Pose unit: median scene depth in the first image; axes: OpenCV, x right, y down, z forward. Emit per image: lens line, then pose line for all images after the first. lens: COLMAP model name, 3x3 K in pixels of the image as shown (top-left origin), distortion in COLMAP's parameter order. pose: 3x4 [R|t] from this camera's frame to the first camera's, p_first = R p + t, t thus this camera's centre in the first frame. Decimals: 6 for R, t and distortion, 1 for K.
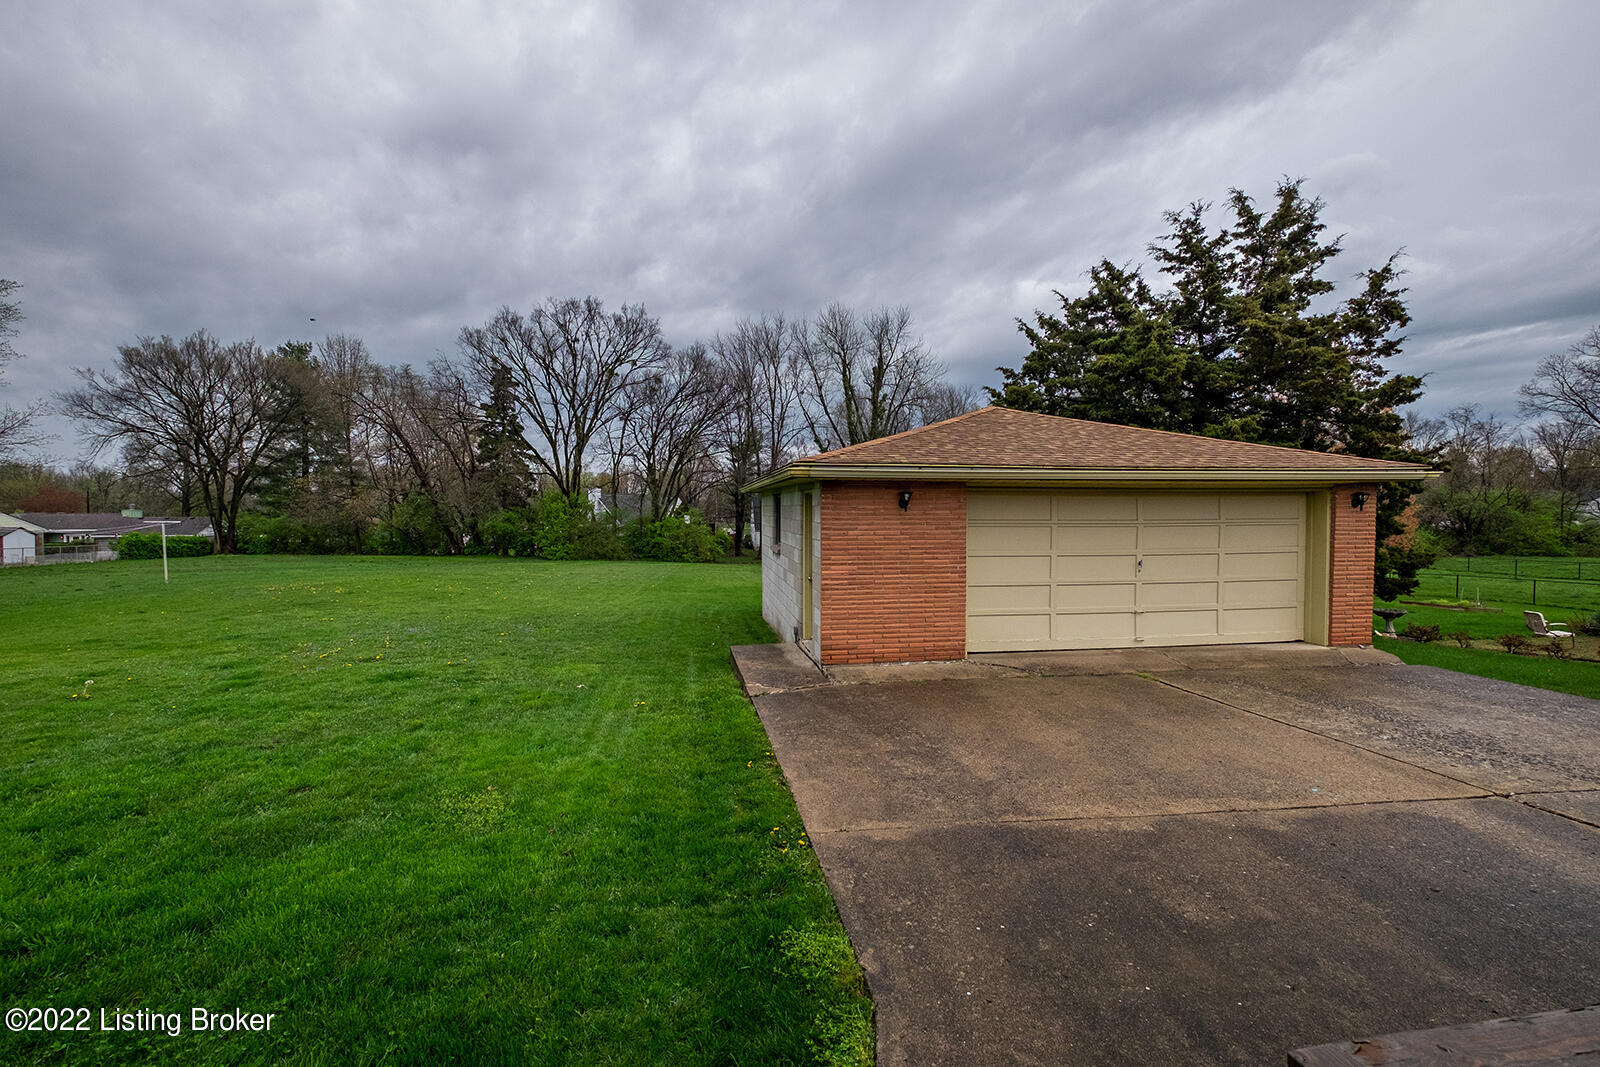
lens RADIAL K [[692.3, 0, 800.0], [0, 692.3, 533.5], [0, 0, 1]] dist [-0.002877, -0.000093]
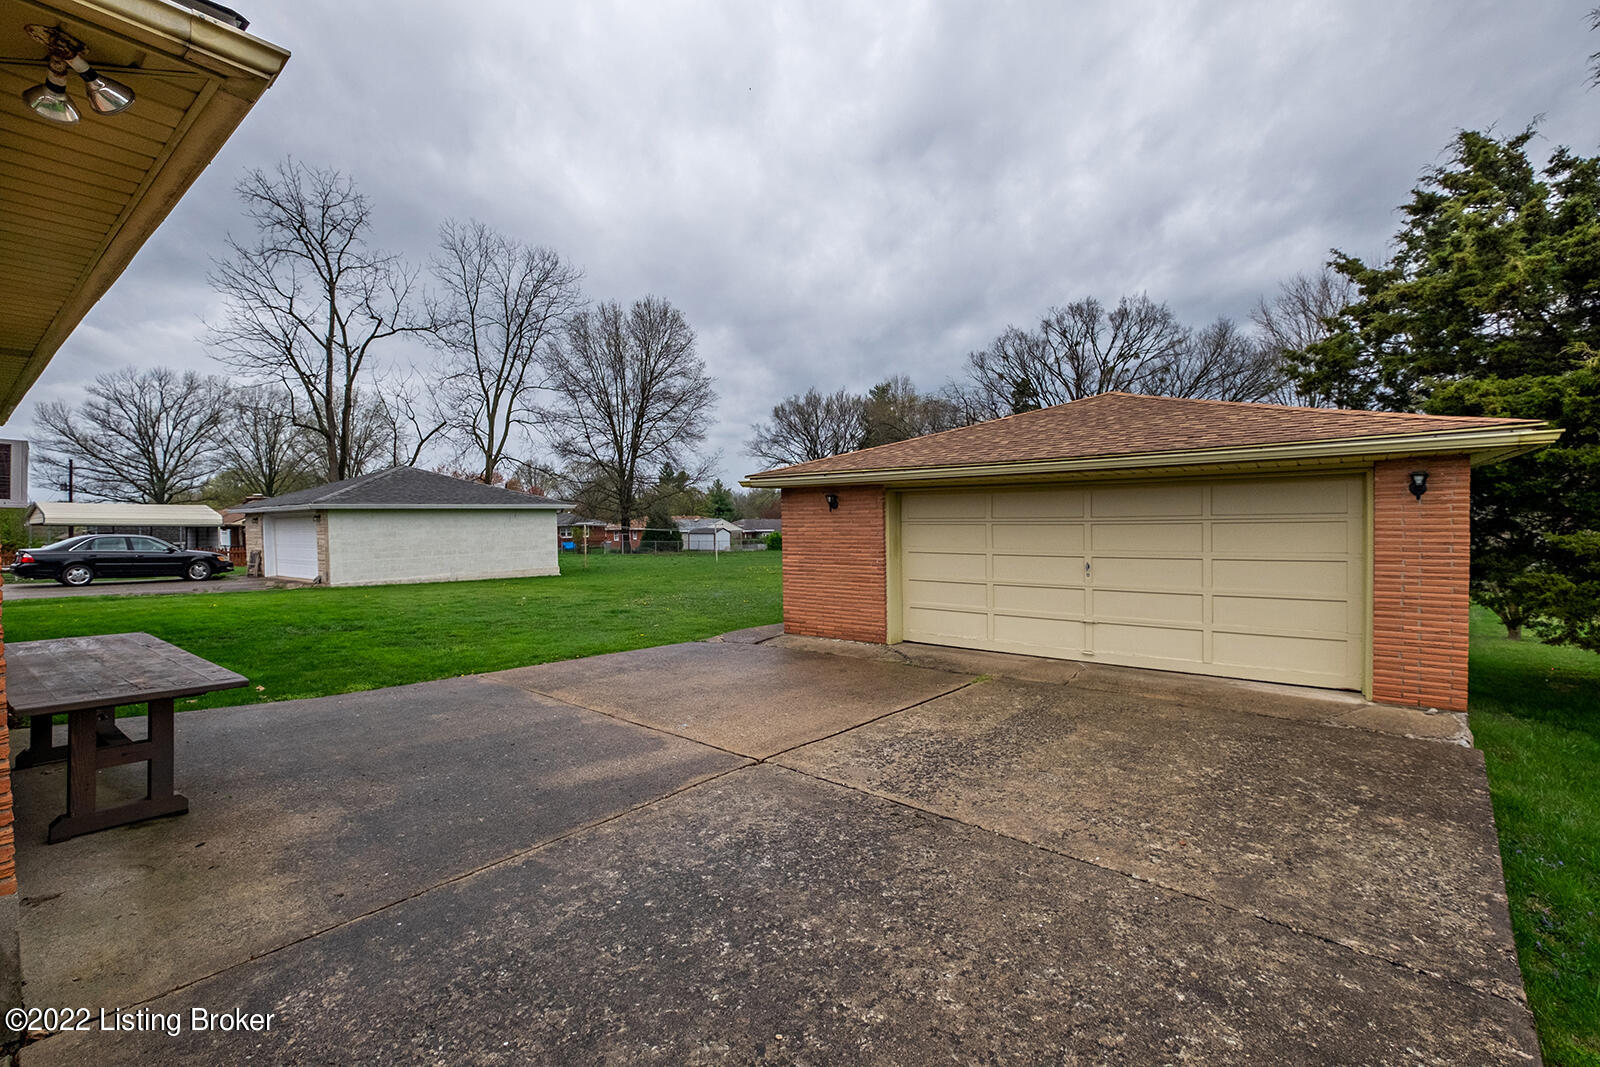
lens RADIAL K [[692.3, 0, 800.0], [0, 692.3, 533.5], [0, 0, 1]] dist [-0.002877, -0.000093]
pose [[0.684372, 0.008978, -0.729078, 0.898467], [-0.012675, 0.999920, 0.000415, 0.005626], [0.729023, 0.008957, 0.684430, 0.133620]]
